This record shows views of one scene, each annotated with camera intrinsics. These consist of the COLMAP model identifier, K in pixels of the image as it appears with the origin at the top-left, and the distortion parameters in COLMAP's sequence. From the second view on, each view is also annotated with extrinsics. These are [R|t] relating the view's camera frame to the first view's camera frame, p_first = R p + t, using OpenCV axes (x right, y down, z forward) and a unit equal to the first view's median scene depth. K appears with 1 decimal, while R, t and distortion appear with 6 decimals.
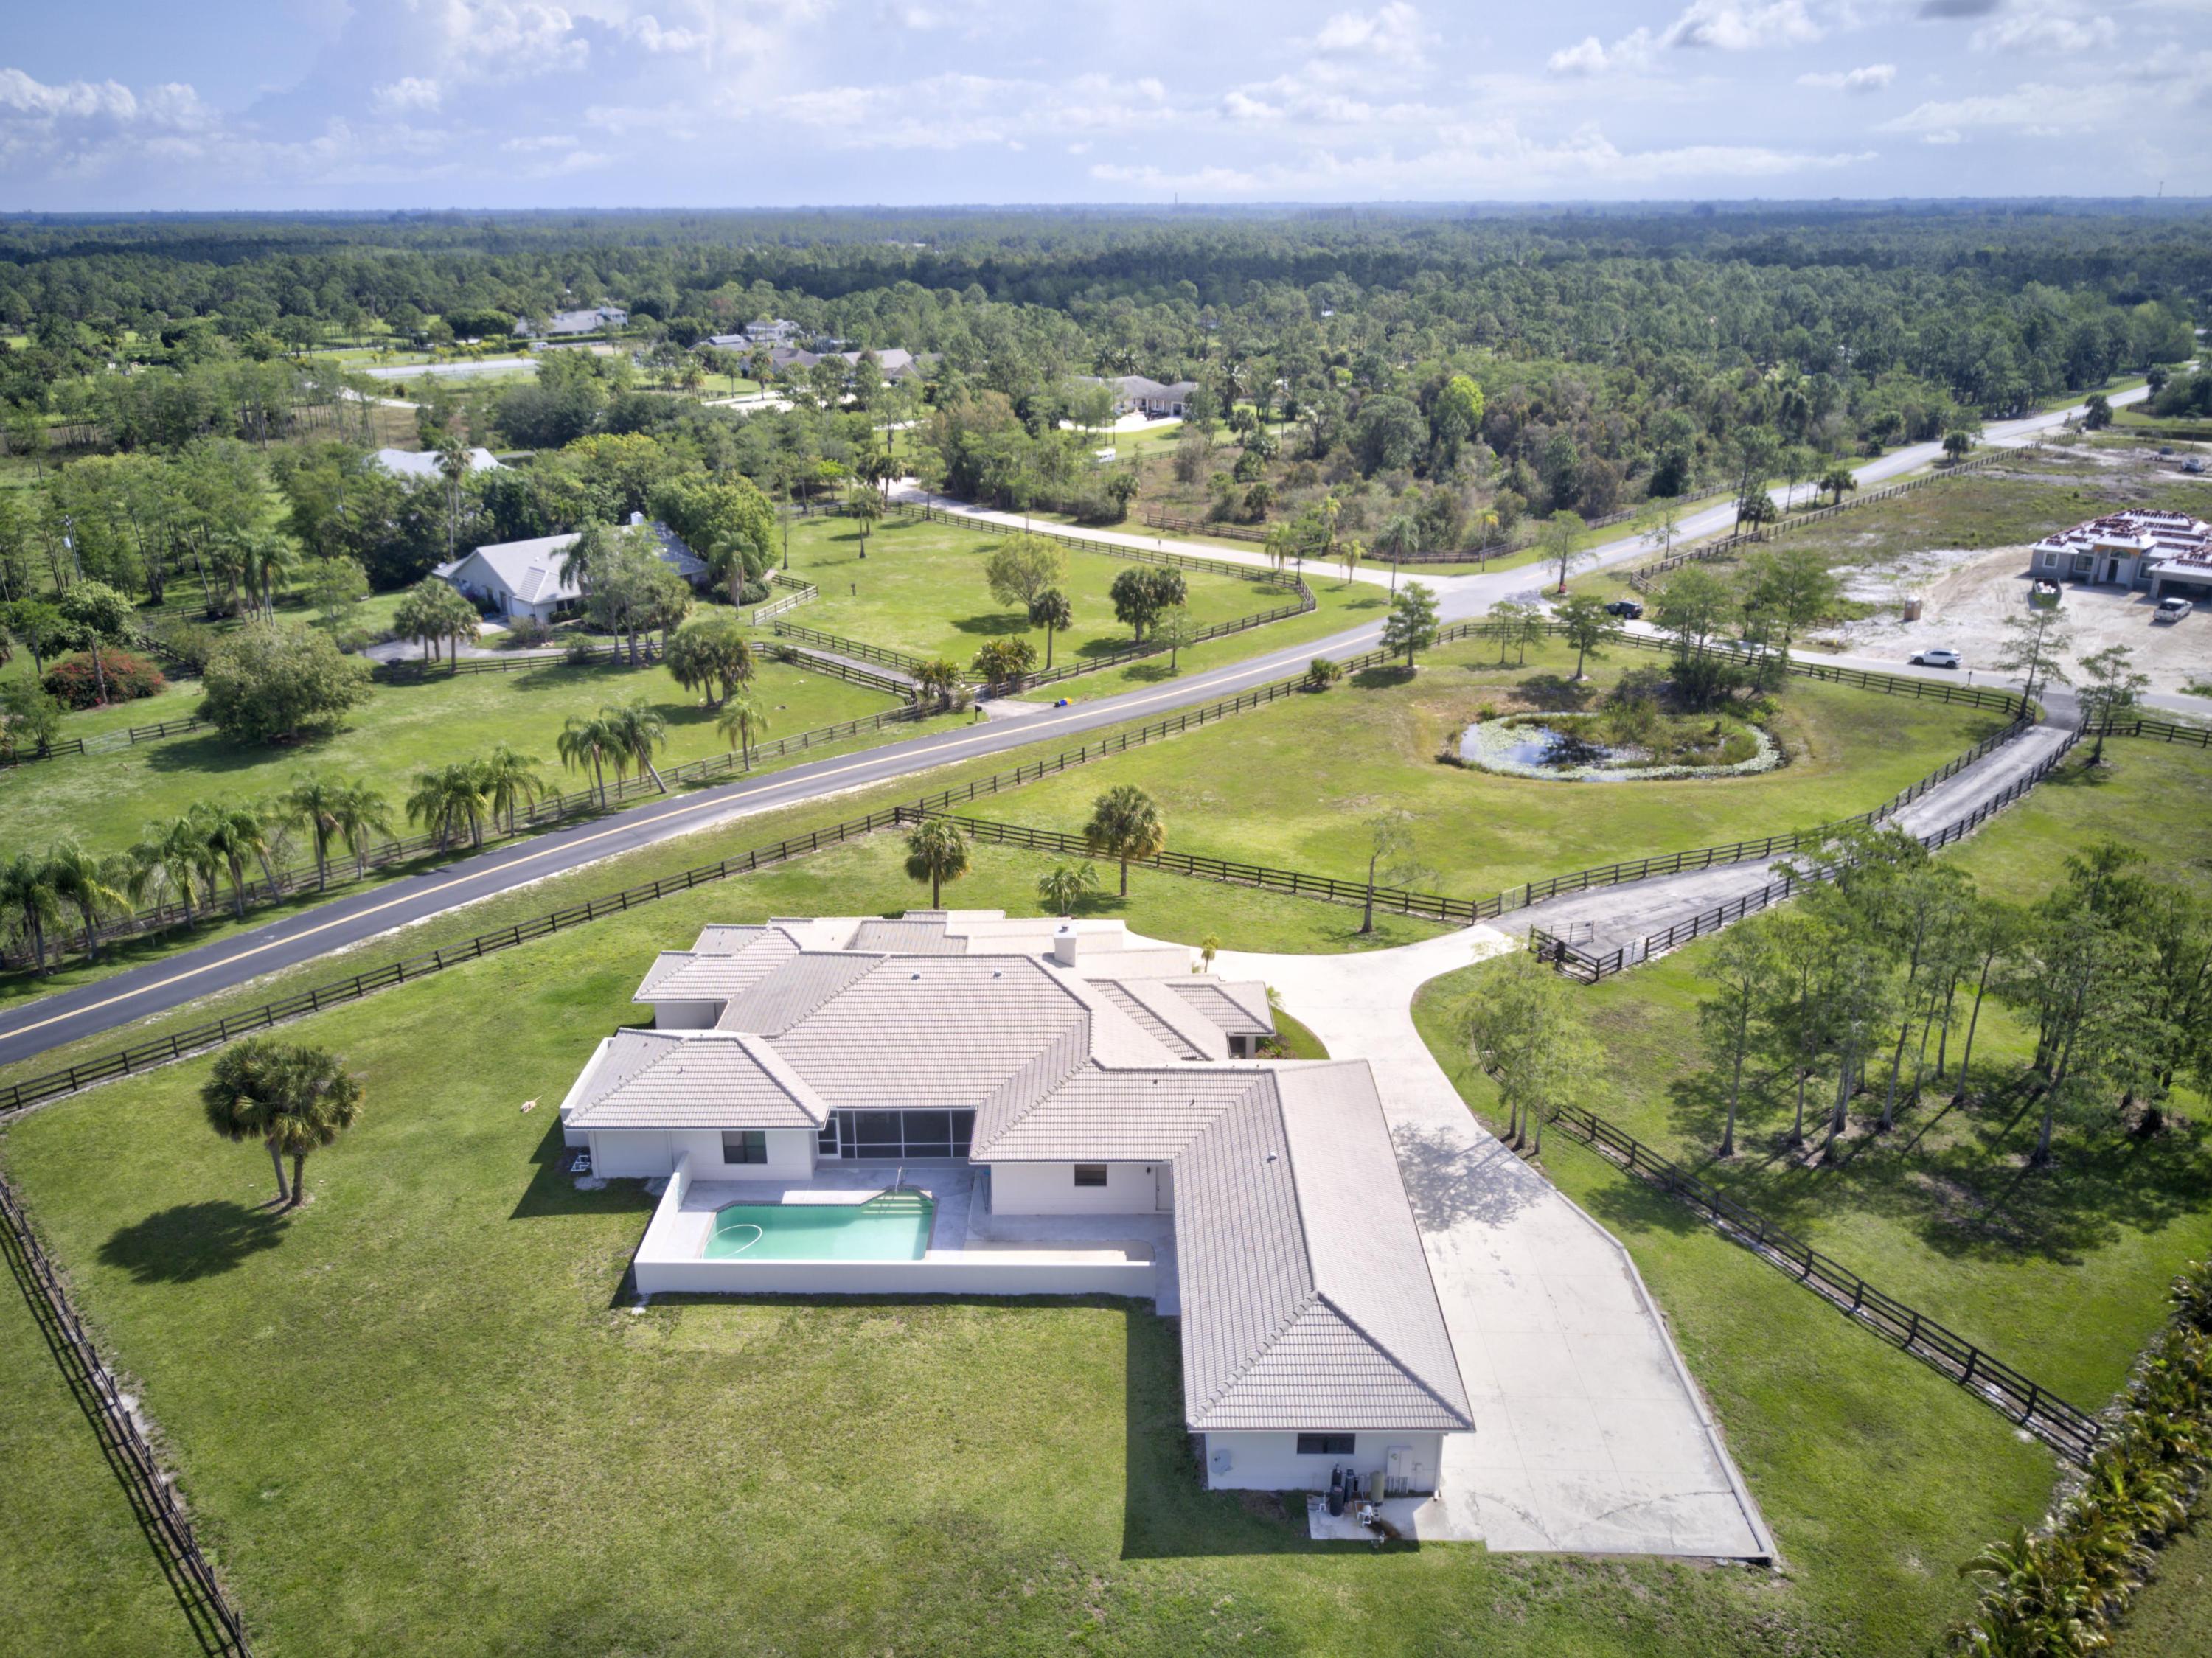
lens RADIAL K [[1678.5, 0, 1105.6], [0, 1678.5, 787.9], [0, 0, 1]] dist [0.001775, 0.012799]
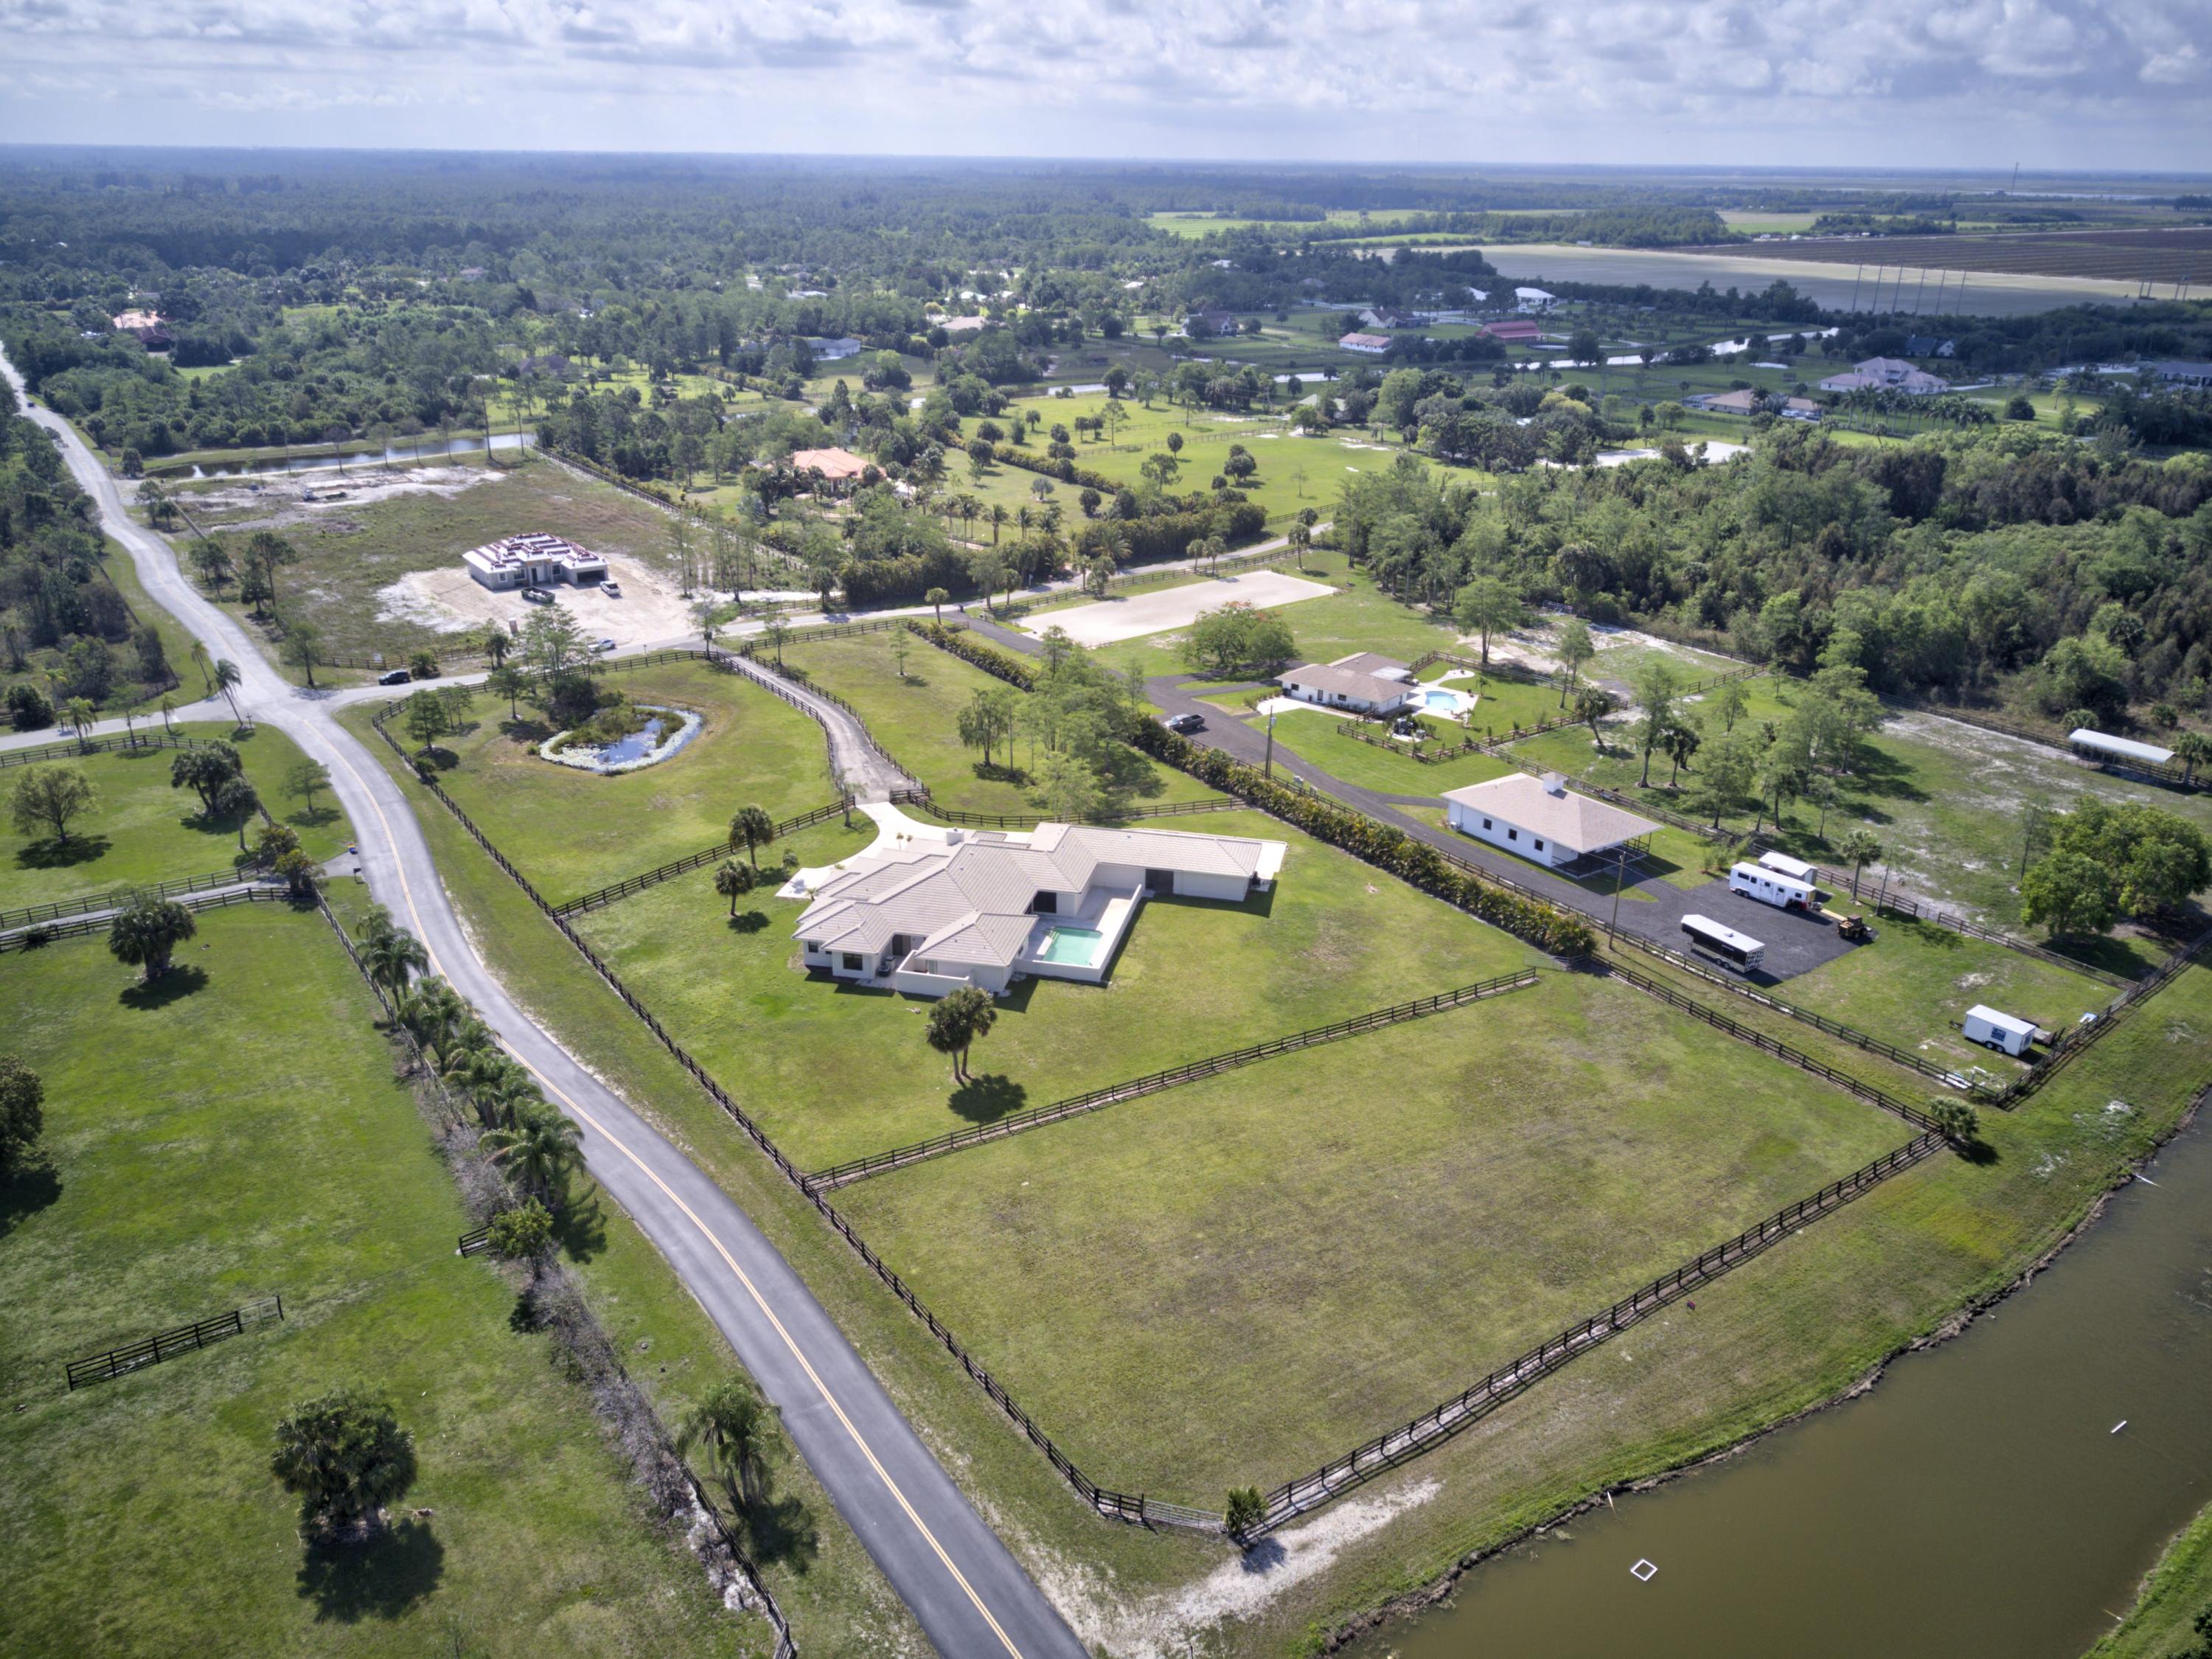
lens RADIAL K [[1671.1, 0, 1106.0], [0, 1671.1, 829.5], [0, 0, 1]] dist [0.015914, -0.001943]
pose [[0.204901, -0.353883, 0.912569, -1.040429], [0.304867, 0.909045, 0.284064, -0.247780], [-0.930092, 0.220008, 0.294151, 0.111054]]
